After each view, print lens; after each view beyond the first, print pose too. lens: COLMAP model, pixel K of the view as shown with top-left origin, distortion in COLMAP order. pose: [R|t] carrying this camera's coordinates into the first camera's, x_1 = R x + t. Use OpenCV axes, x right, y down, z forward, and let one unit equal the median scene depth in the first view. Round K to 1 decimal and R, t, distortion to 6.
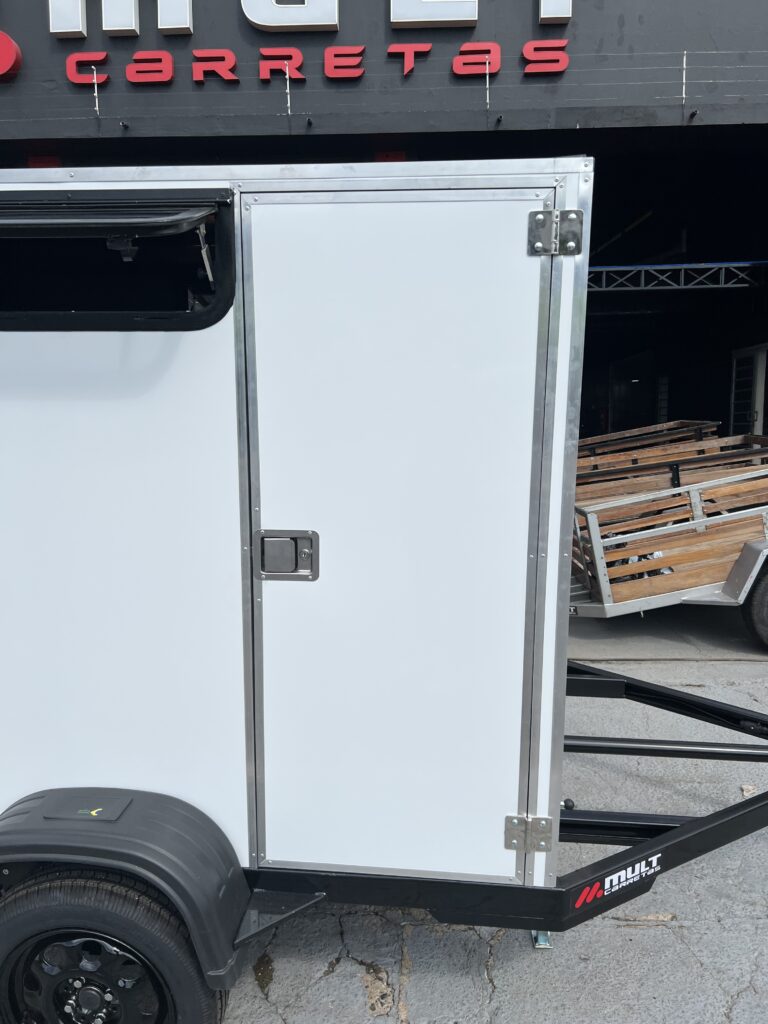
lens RADIAL K [[769.8, 0, 380.5], [0, 769.8, 509.4], [0, 0, 1]] dist [0.043754, -0.041557]
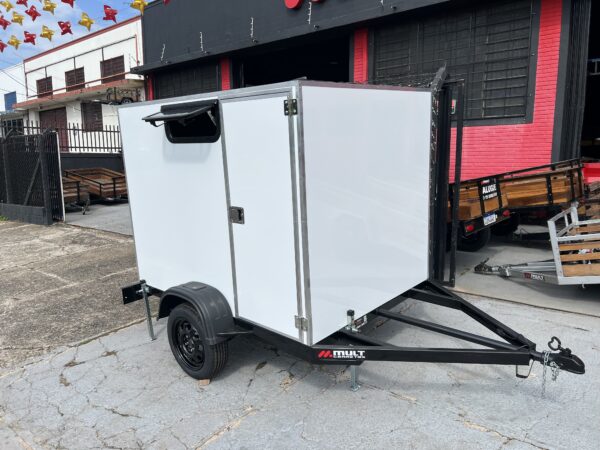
lens RADIAL K [[451.1, 0, 300.8], [0, 451.1, 225.1], [0, 0, 1]] dist [0.043754, -0.041557]
pose [[0.795582, 0.087053, -0.599559, 1.067355], [-0.064368, 0.996167, 0.059226, -0.021305], [0.602416, -0.008526, 0.798136, -0.256921]]
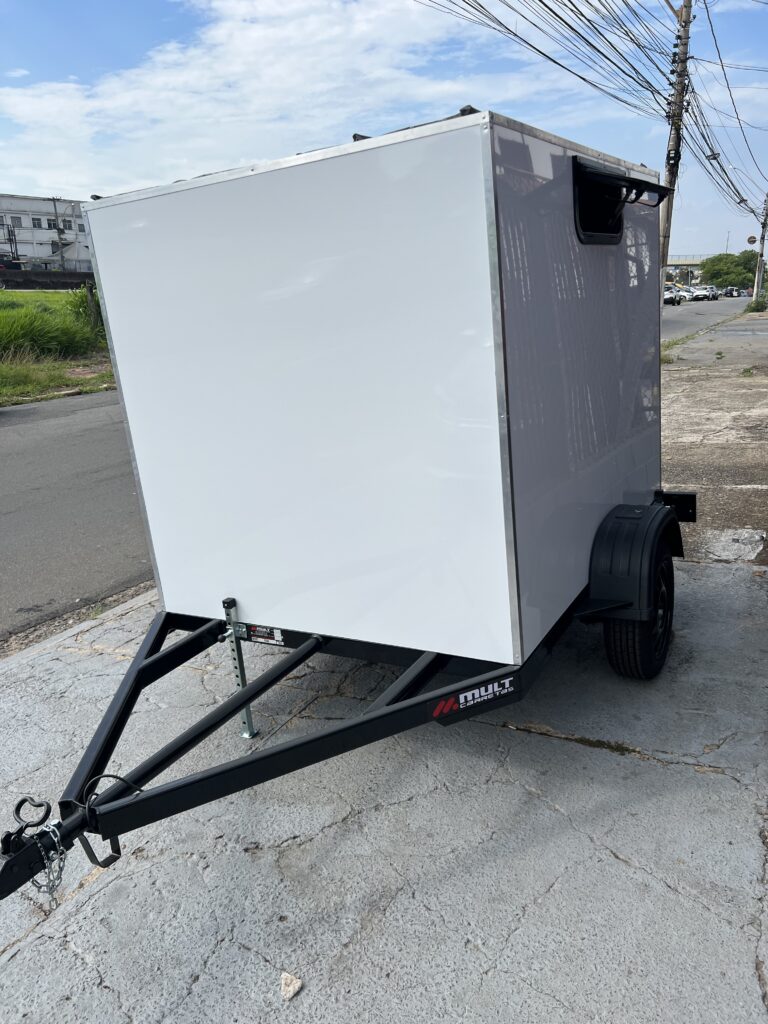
lens RADIAL K [[769.8, 0, 386.0], [0, 769.8, 513.6], [0, 0, 1]] dist [0.043754, -0.041557]
pose [[-0.419363, 0.281251, -0.863153, 1.446265], [-0.069820, 0.937990, 0.339558, -0.358293], [0.905130, 0.202663, -0.373721, 2.030670]]
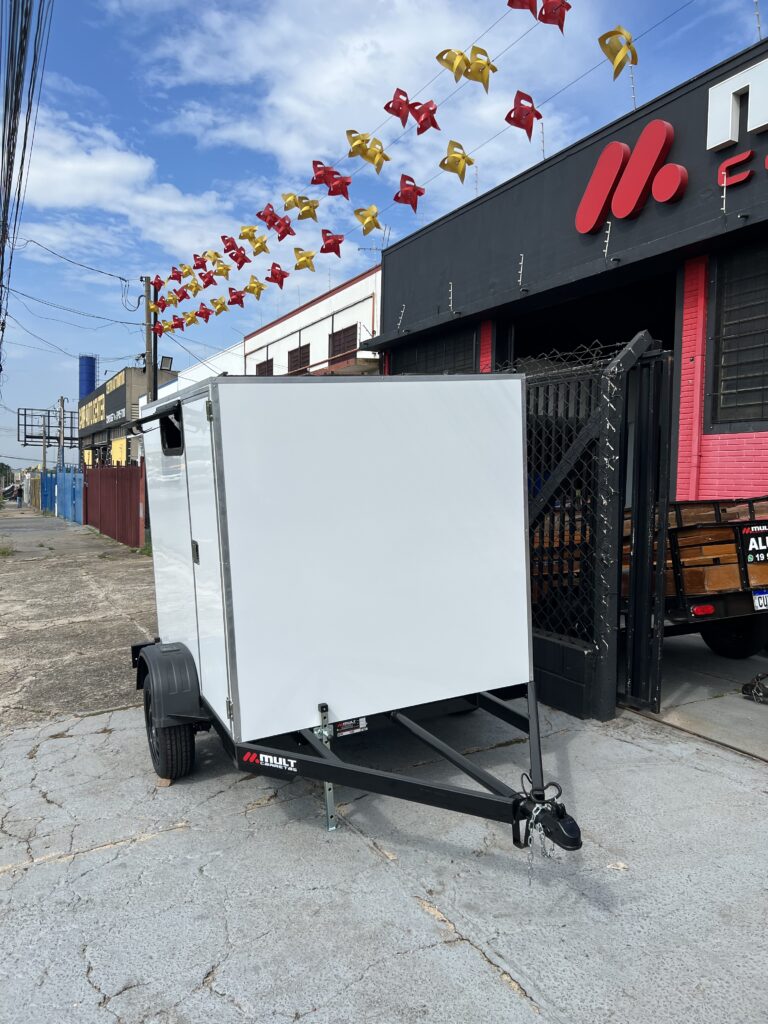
lens RADIAL K [[769.8, 0, 379.8], [0, 769.8, 522.7], [0, 0, 1]] dist [0.043754, -0.041557]
pose [[0.494198, 0.062522, -0.867098, 1.932533], [-0.112441, 0.993630, 0.007561, -0.096461], [0.862047, 0.093760, 0.498080, 0.304618]]
